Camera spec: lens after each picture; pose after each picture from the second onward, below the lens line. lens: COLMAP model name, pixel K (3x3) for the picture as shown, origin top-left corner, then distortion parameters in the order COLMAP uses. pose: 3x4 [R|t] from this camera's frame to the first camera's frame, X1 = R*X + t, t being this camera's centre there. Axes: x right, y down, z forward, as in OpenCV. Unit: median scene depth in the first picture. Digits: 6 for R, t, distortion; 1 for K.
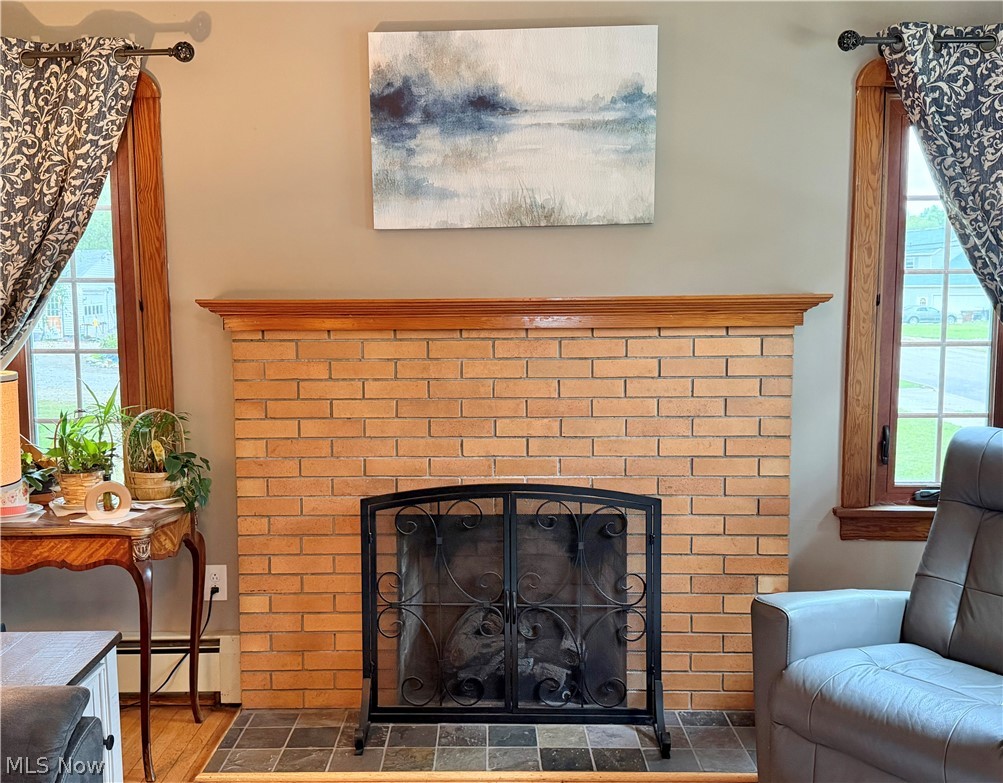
lens RADIAL K [[1032.0, 0, 500.2], [0, 1032.0, 396.9], [0, 0, 1]] dist [0.060815, 0.000000]
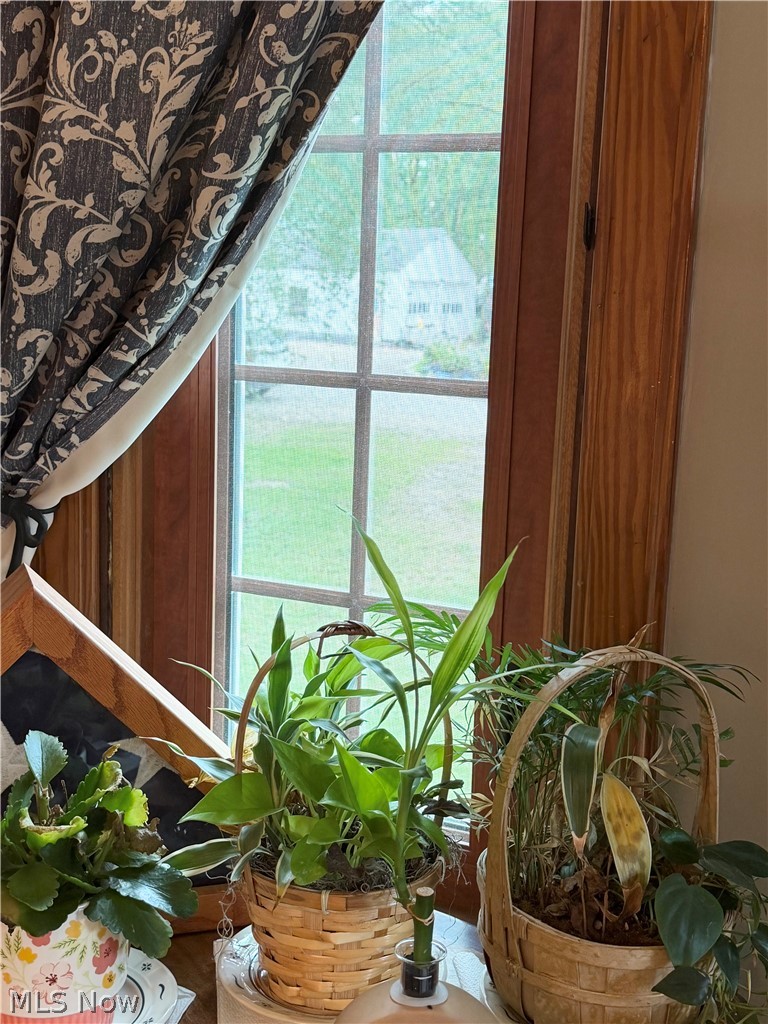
lens RADIAL K [[1318.3, 0, 383.3], [0, 1318.3, 511.0], [0, 0, 1]] dist [-0.003103, 0.000000]
pose [[0.920784, 0.101823, -0.376548, -0.266301], [-0.079099, 0.994013, 0.075371, -0.037652], [0.381969, -0.039616, 0.923326, 0.684070]]
